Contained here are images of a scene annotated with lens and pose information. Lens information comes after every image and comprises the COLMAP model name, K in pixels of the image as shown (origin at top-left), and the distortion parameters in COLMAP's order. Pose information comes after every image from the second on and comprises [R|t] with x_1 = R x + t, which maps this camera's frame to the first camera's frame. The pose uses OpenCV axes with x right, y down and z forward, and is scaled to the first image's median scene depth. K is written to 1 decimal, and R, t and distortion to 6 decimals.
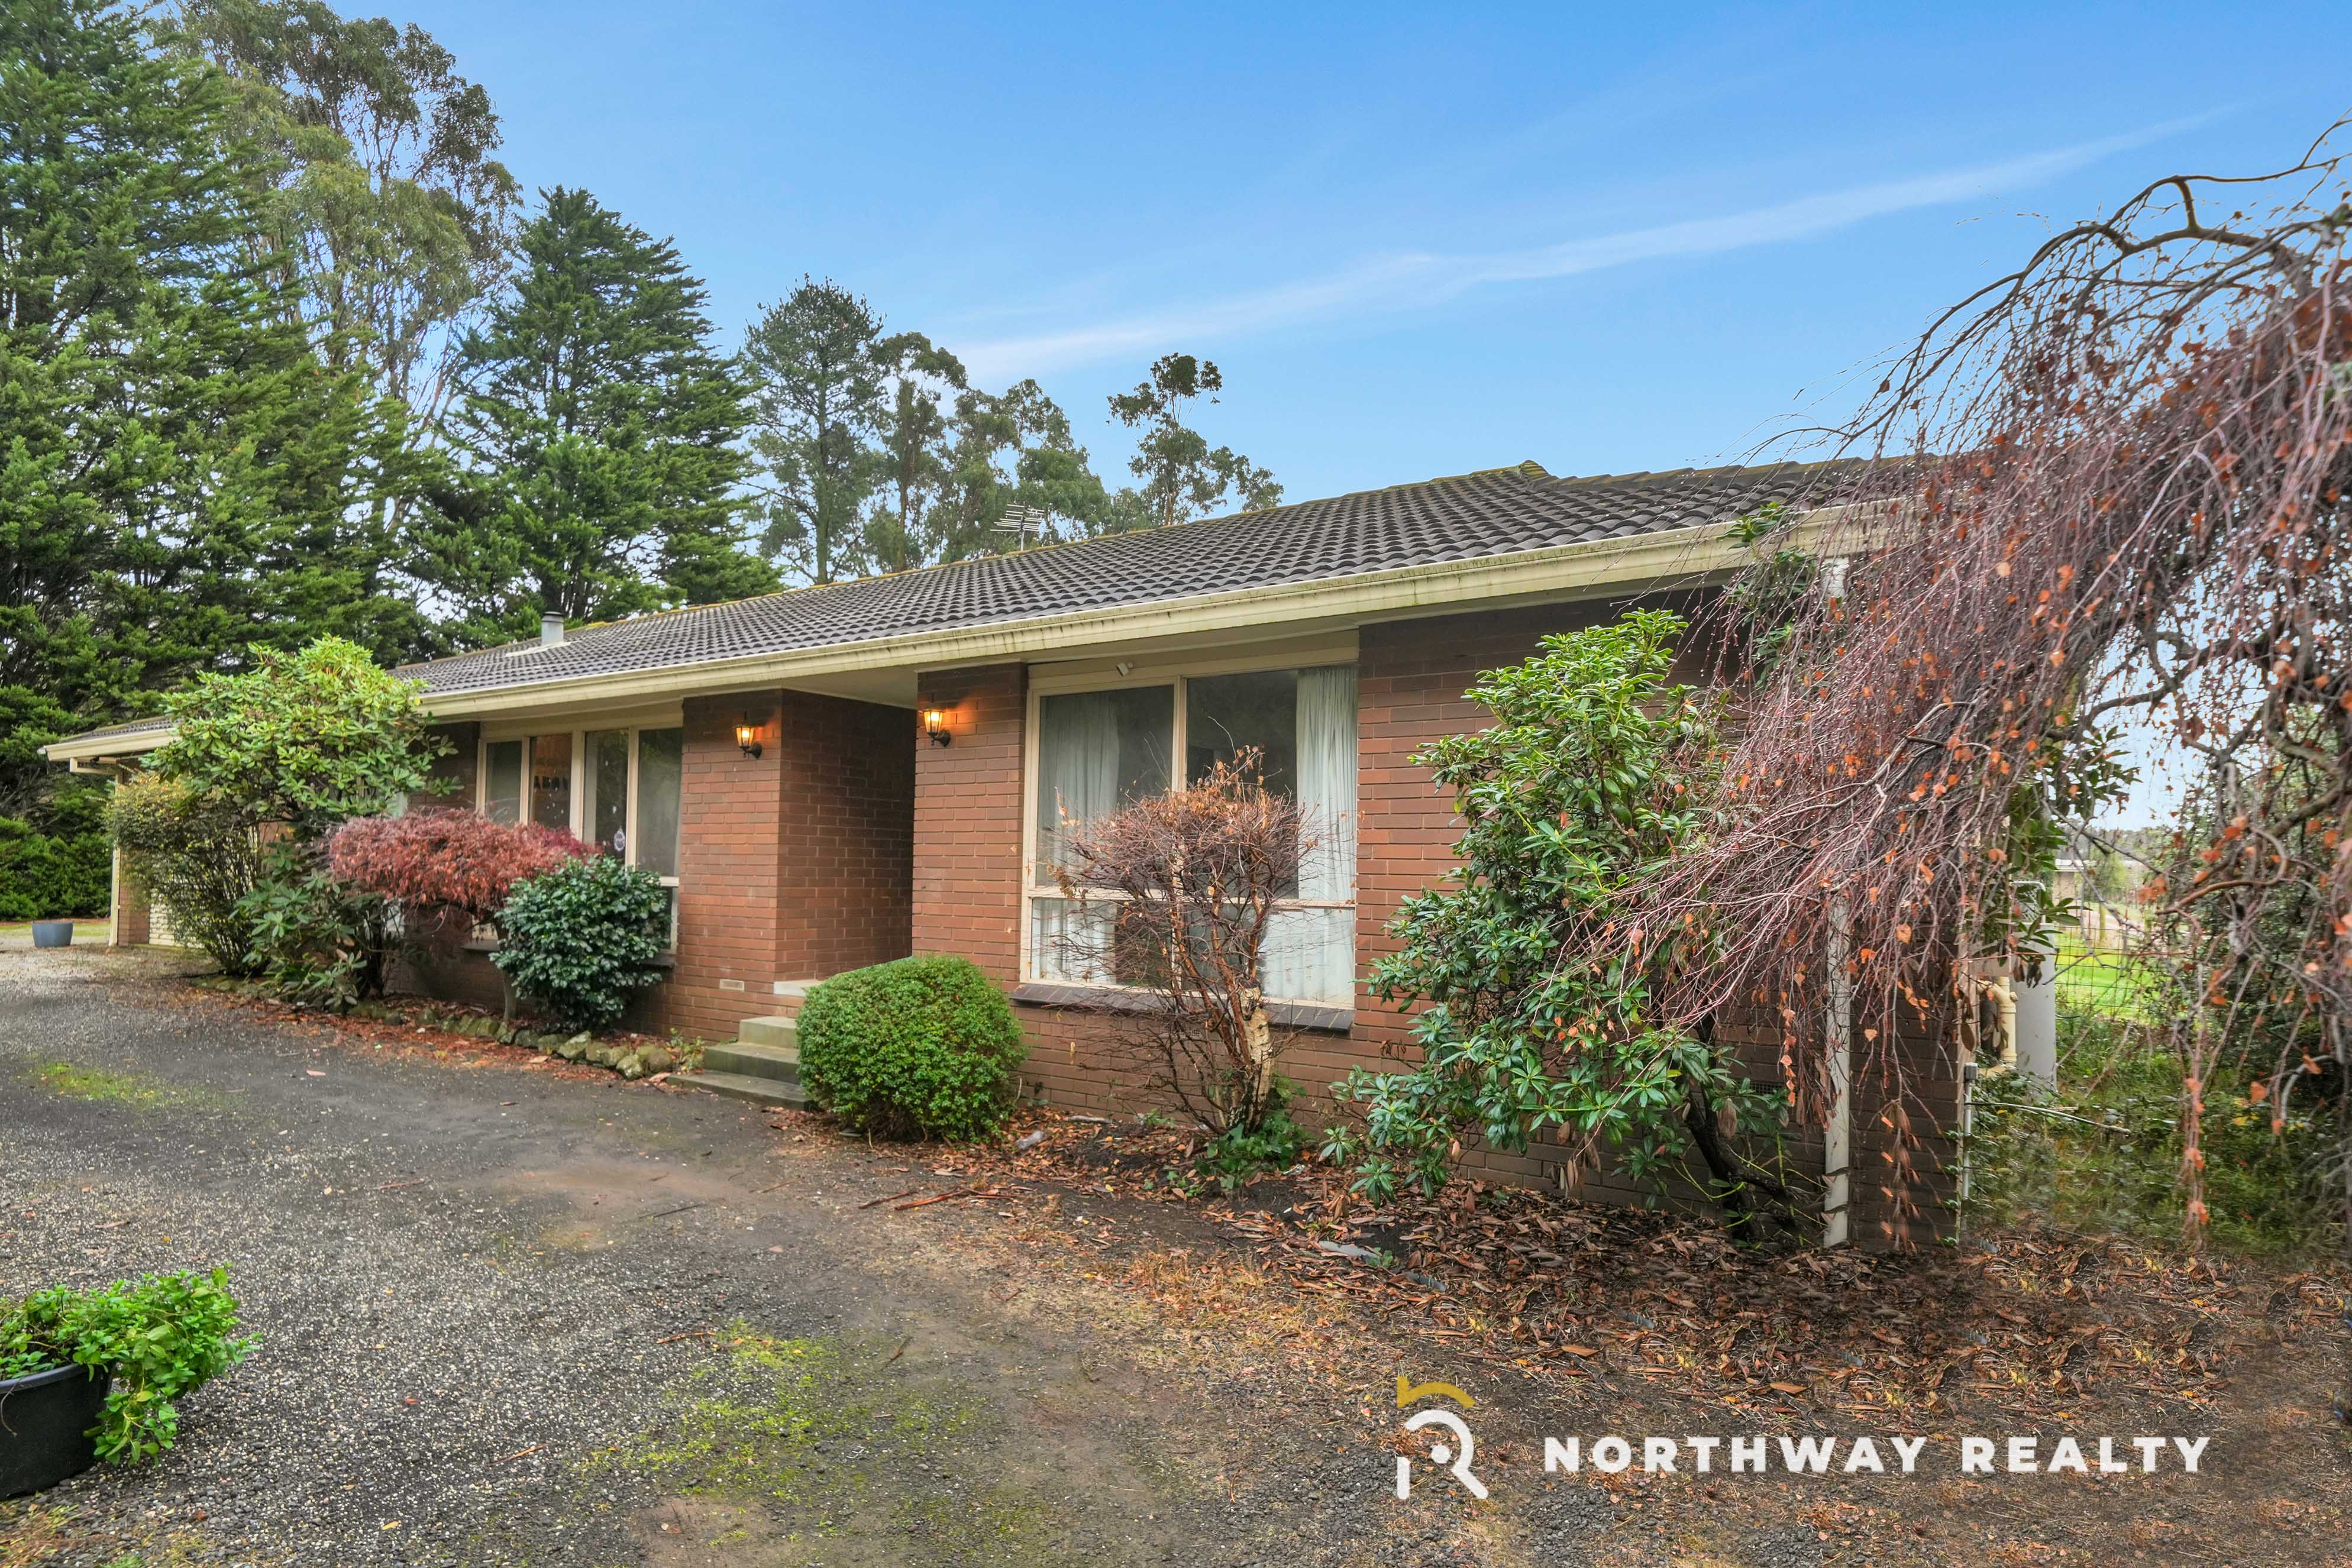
lens RADIAL K [[1201.4, 0, 1180.3], [0, 1201.4, 843.4], [0, 0, 1]] dist [0.001377, -0.000002]
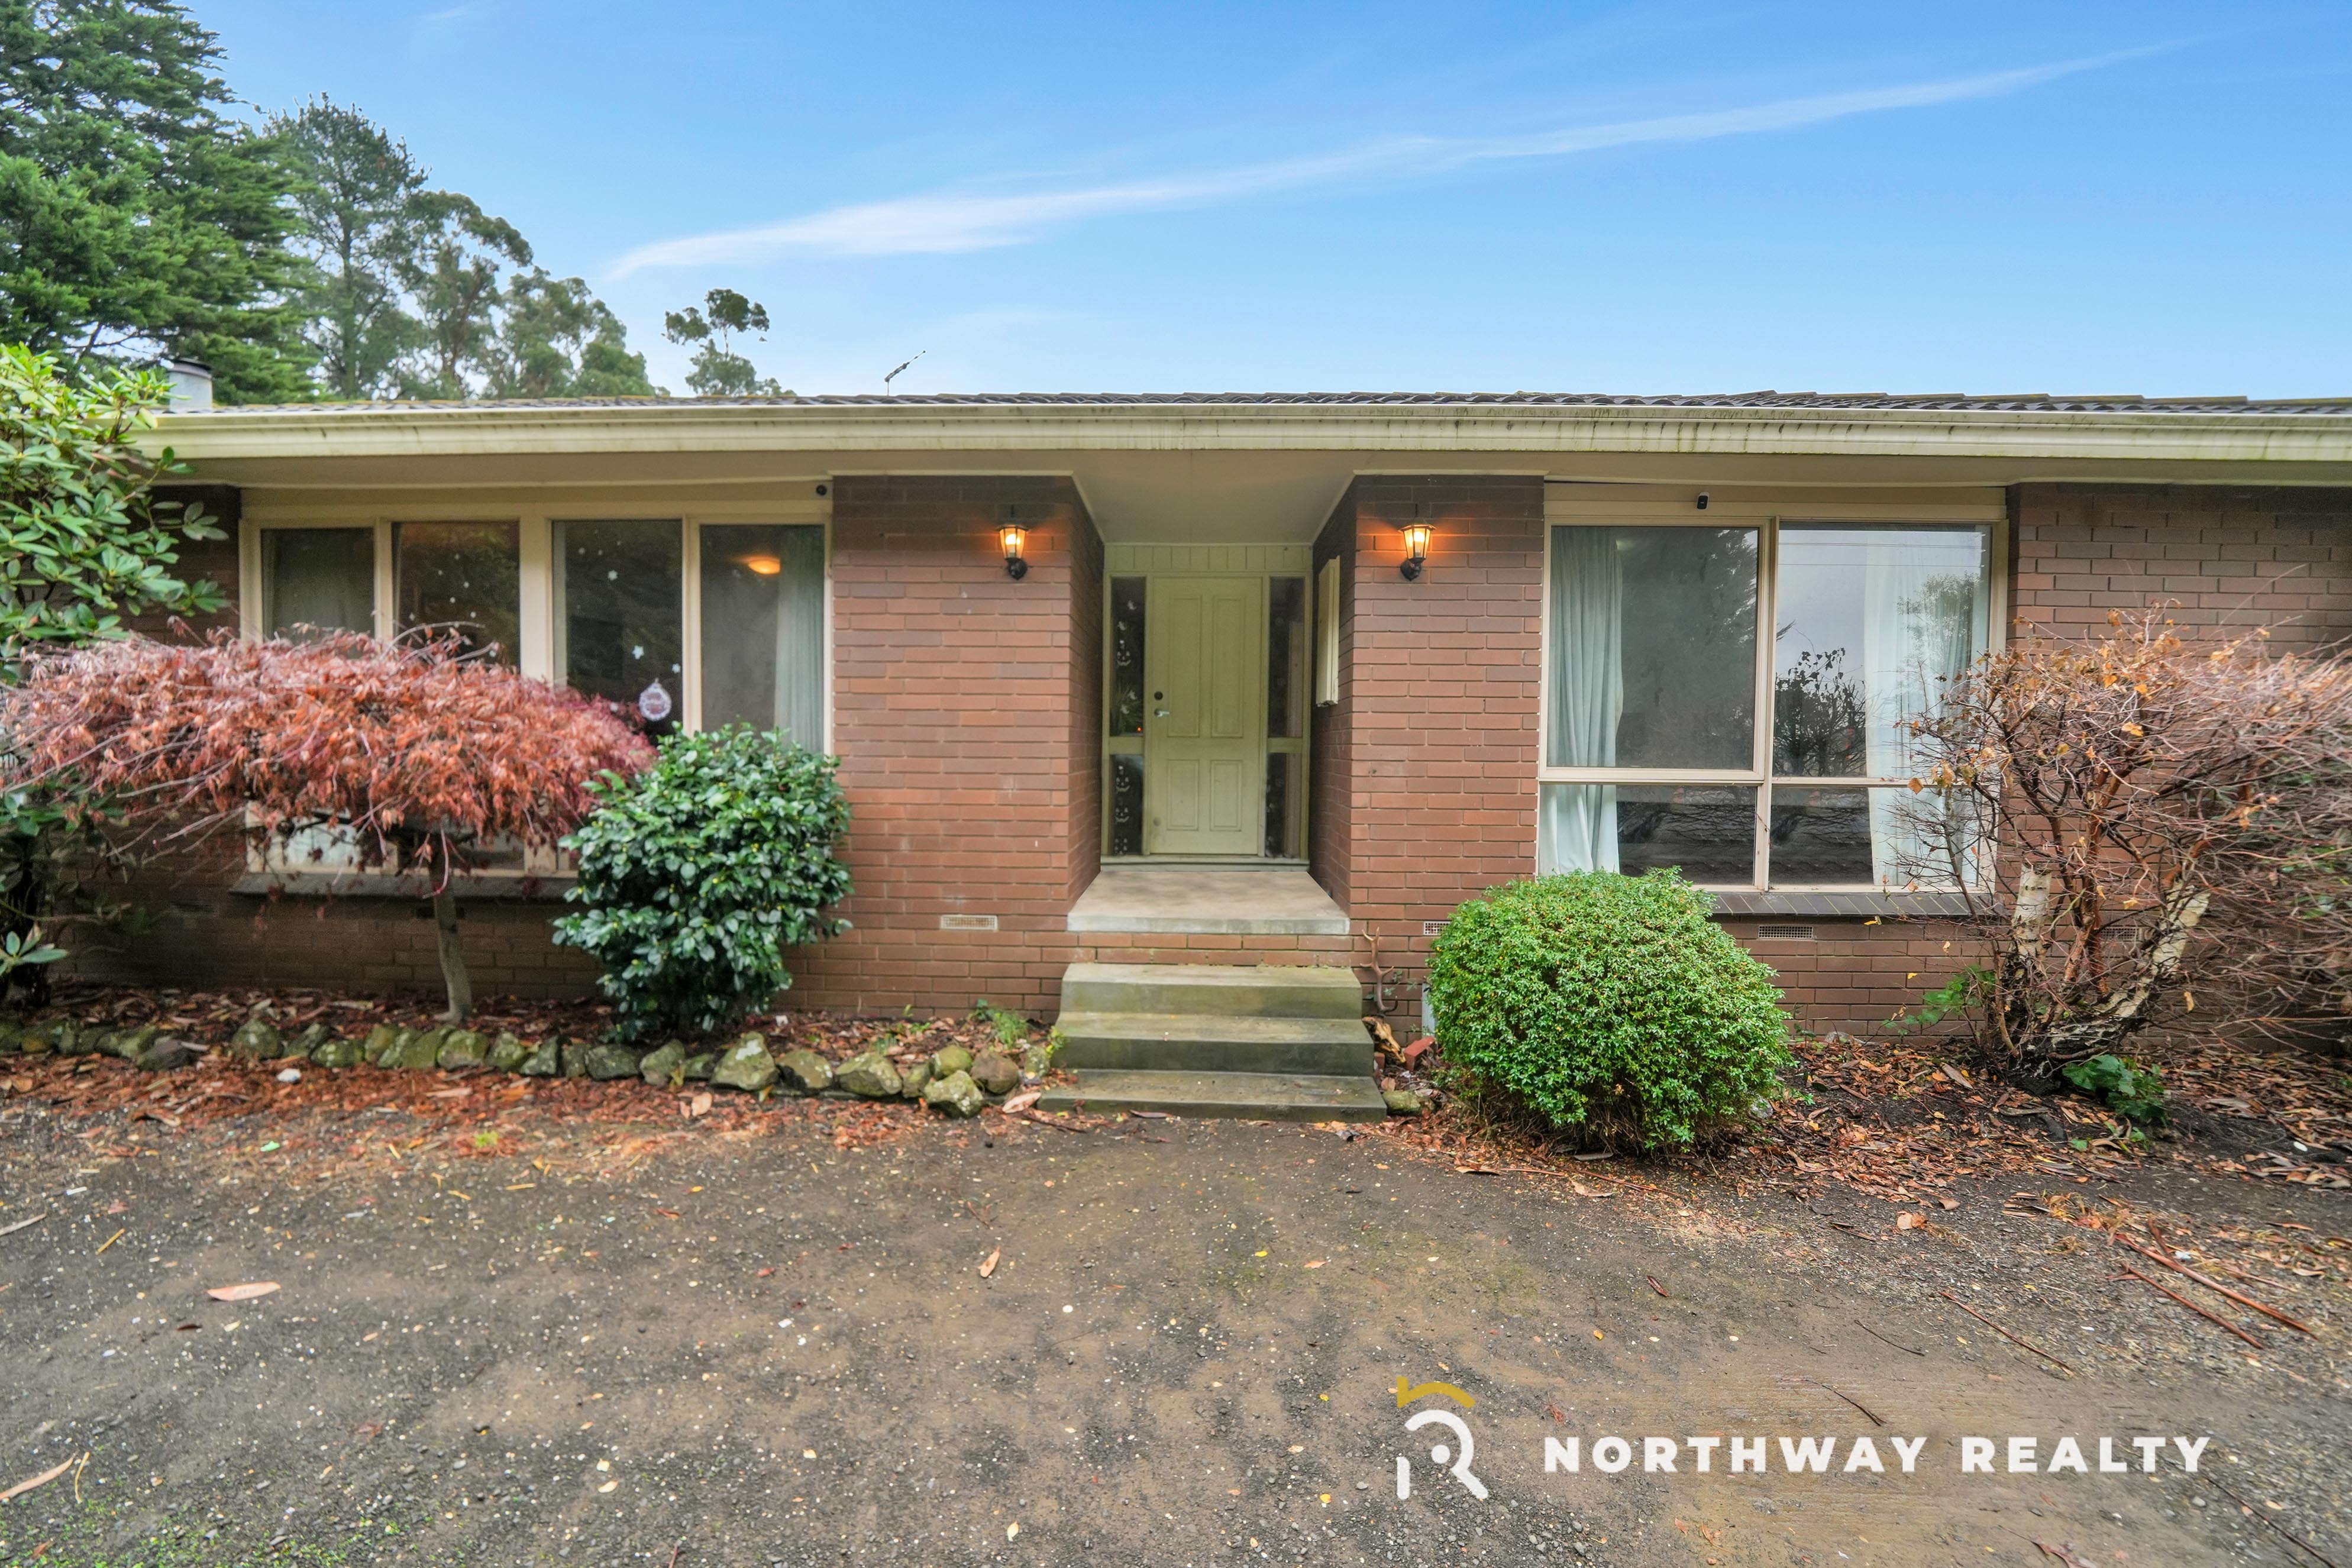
lens RADIAL K [[828.2, 0, 1176.0], [0, 828.2, 784.0], [0, 0, 1]] dist [-0.032599, 0.004314]
pose [[0.848443, -0.039324, 0.527824, -0.096811], [-0.005467, 0.996532, 0.083031, 0.000430], [-0.529259, -0.073332, 0.845285, 0.104915]]
